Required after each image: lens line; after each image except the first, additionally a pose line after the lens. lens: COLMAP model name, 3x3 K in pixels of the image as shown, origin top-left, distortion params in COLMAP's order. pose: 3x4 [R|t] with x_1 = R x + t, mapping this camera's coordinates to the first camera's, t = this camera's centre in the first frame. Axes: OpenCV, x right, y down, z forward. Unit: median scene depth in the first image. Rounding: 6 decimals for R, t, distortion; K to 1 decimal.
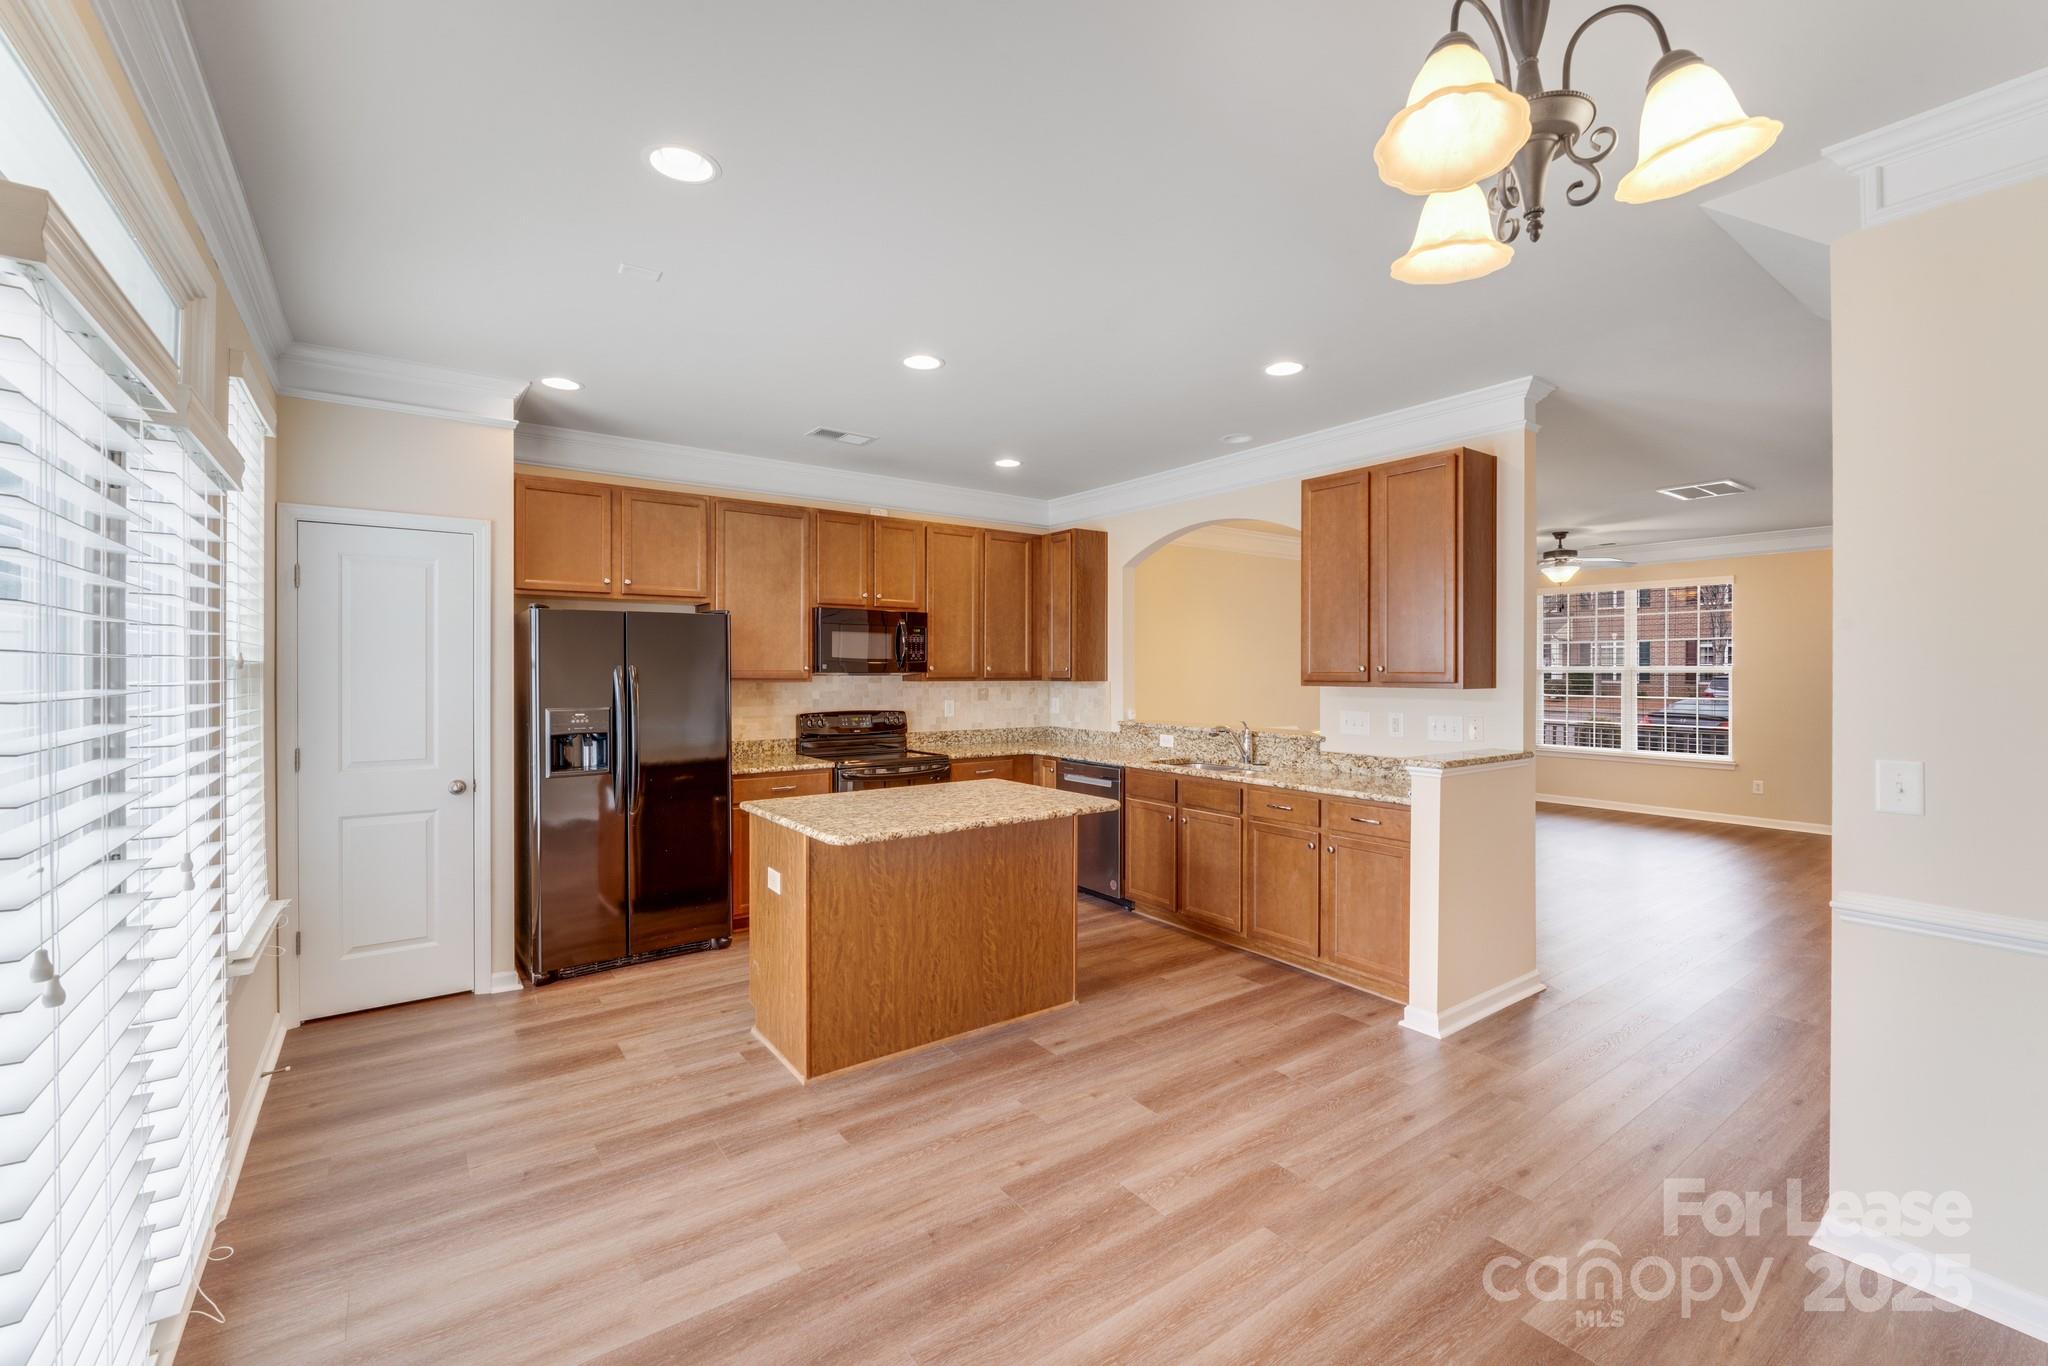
lens RADIAL K [[856.0, 0, 1028.9], [0, 856.0, 666.8], [0, 0, 1]] dist [-0.000580, -0.000025]
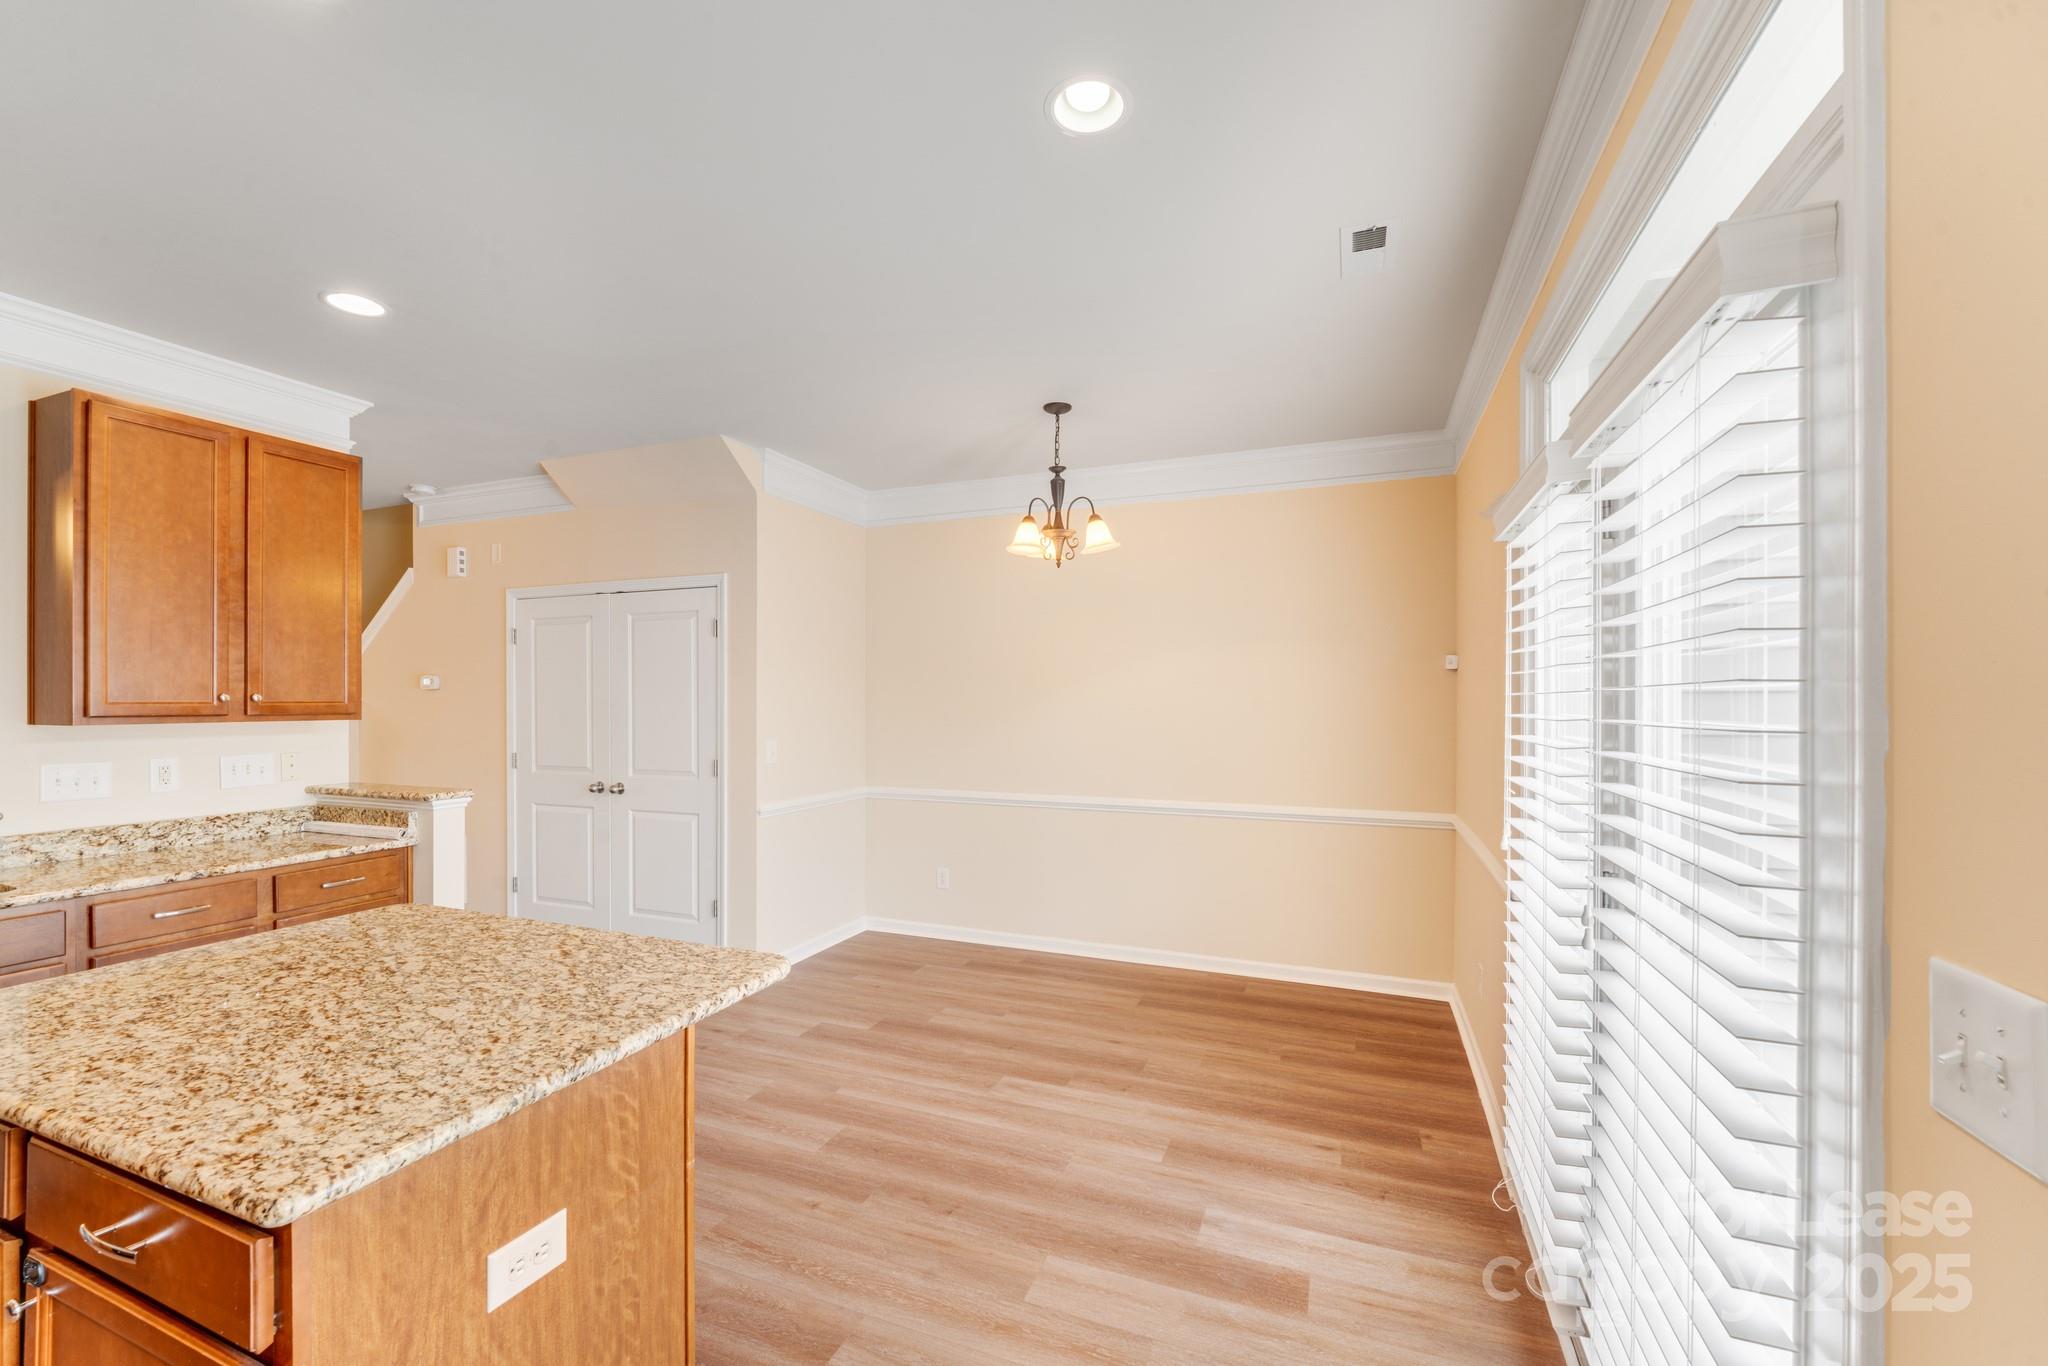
lens RADIAL K [[827.9, 0, 1019.3], [0, 827.9, 699.1], [0, 0, 1]] dist [-0.011890, -0.000879]
pose [[-0.528761, -0.003257, 0.848765, -0.496245], [-0.004824, 0.999988, 0.000833, -0.000024], [-0.848757, -0.003654, -0.528770, 0.695977]]
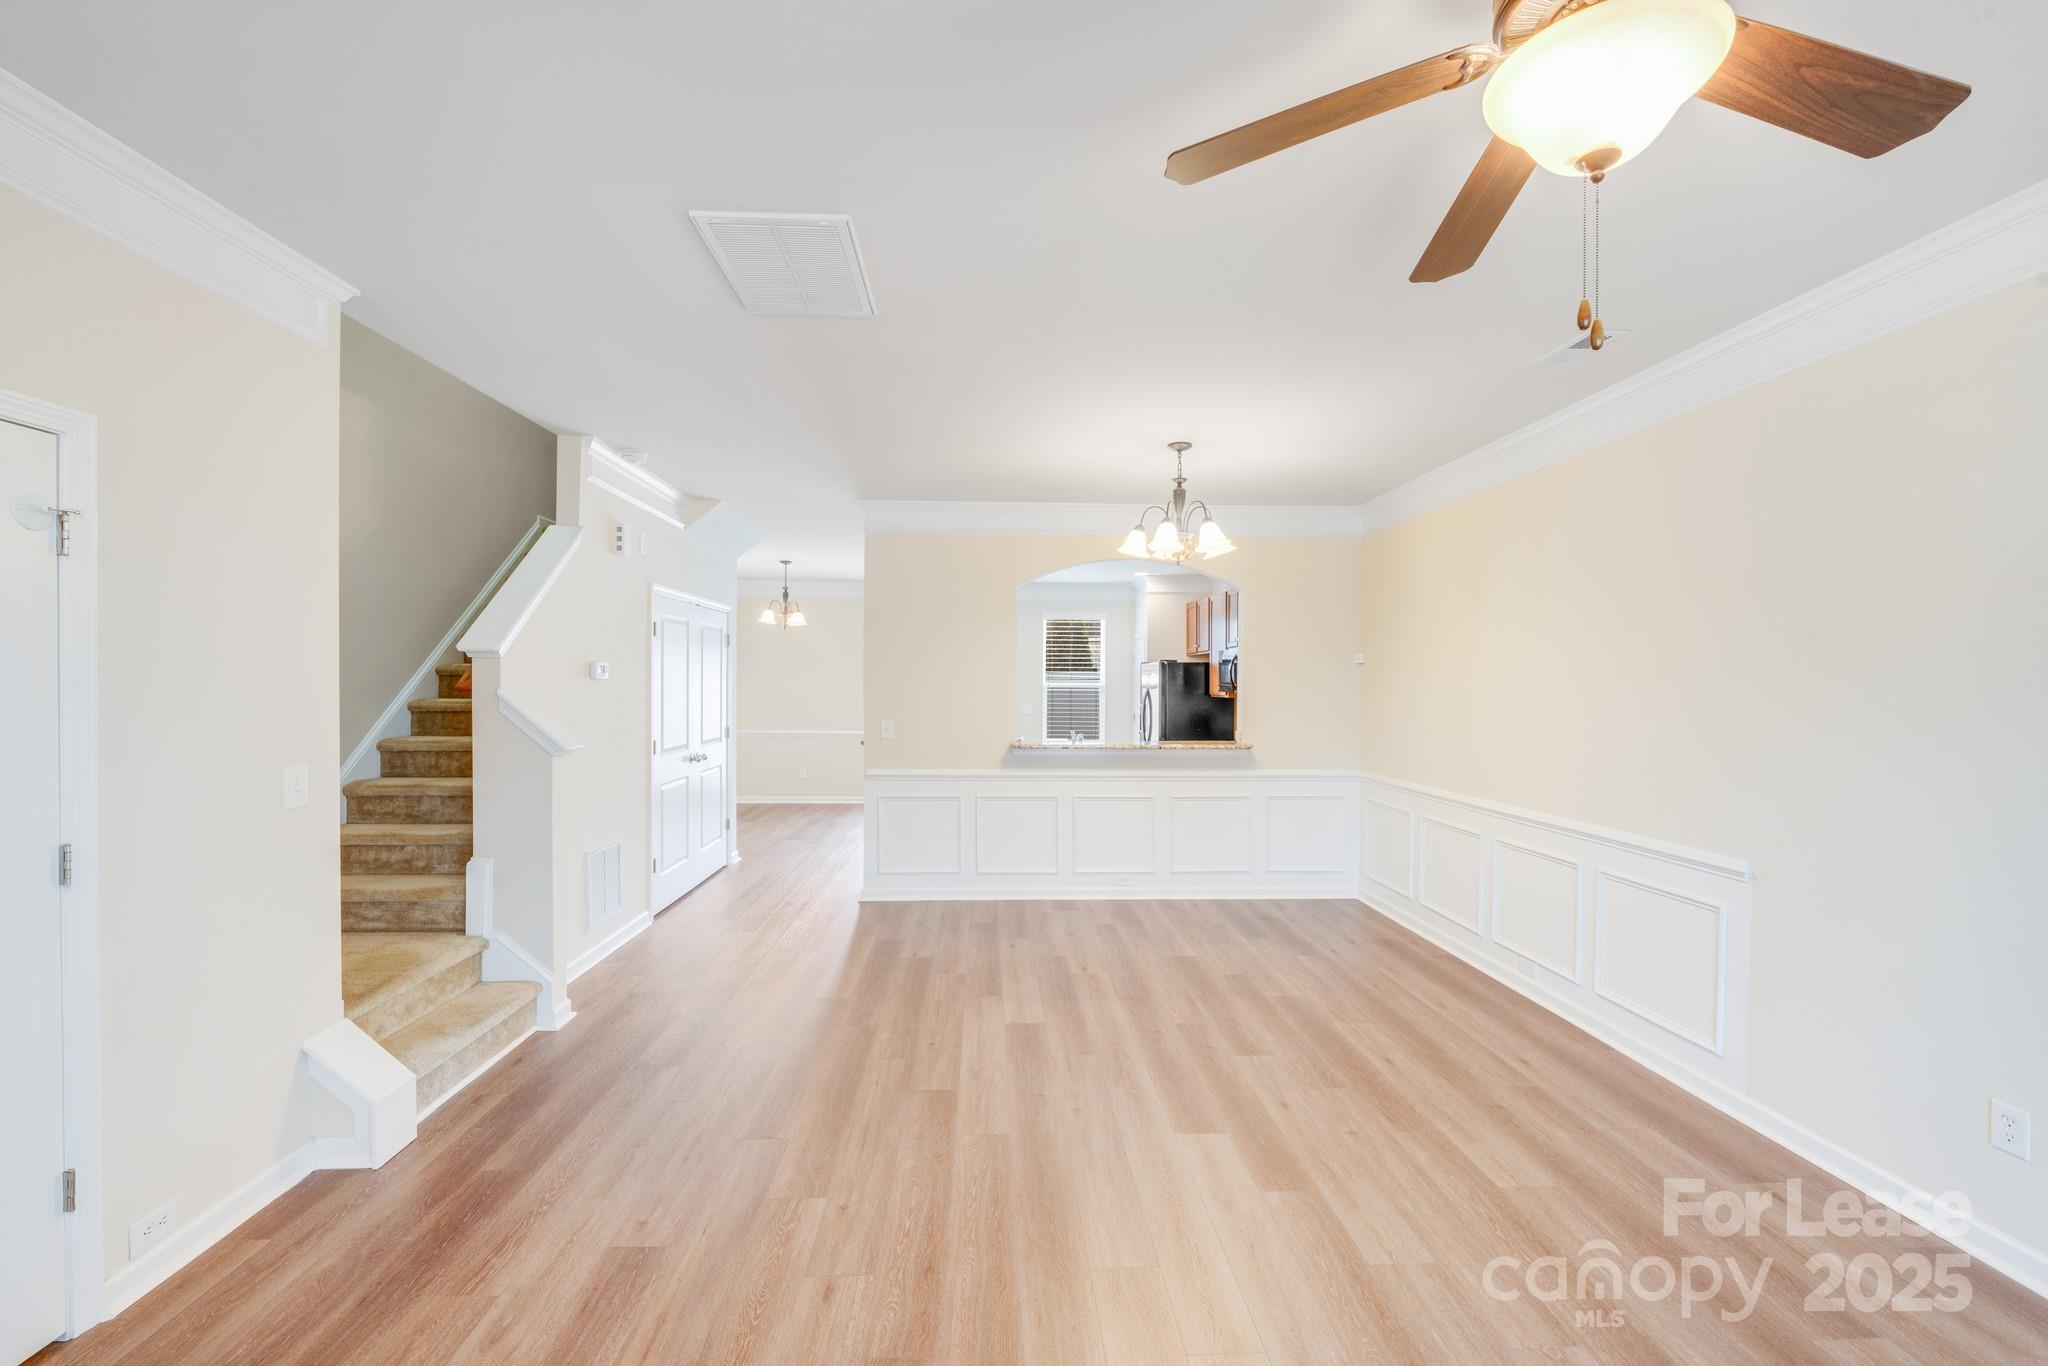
lens RADIAL K [[838.9, 0, 1020.6], [0, 838.9, 692.4], [0, 0, 1]] dist [-0.002153, -0.000576]
pose [[-0.558227, 0.004661, -0.829675, 1.394496], [-0.004160, 0.999956, 0.008417, -0.002979], [0.829678, 0.008150, -0.558183, 1.721112]]
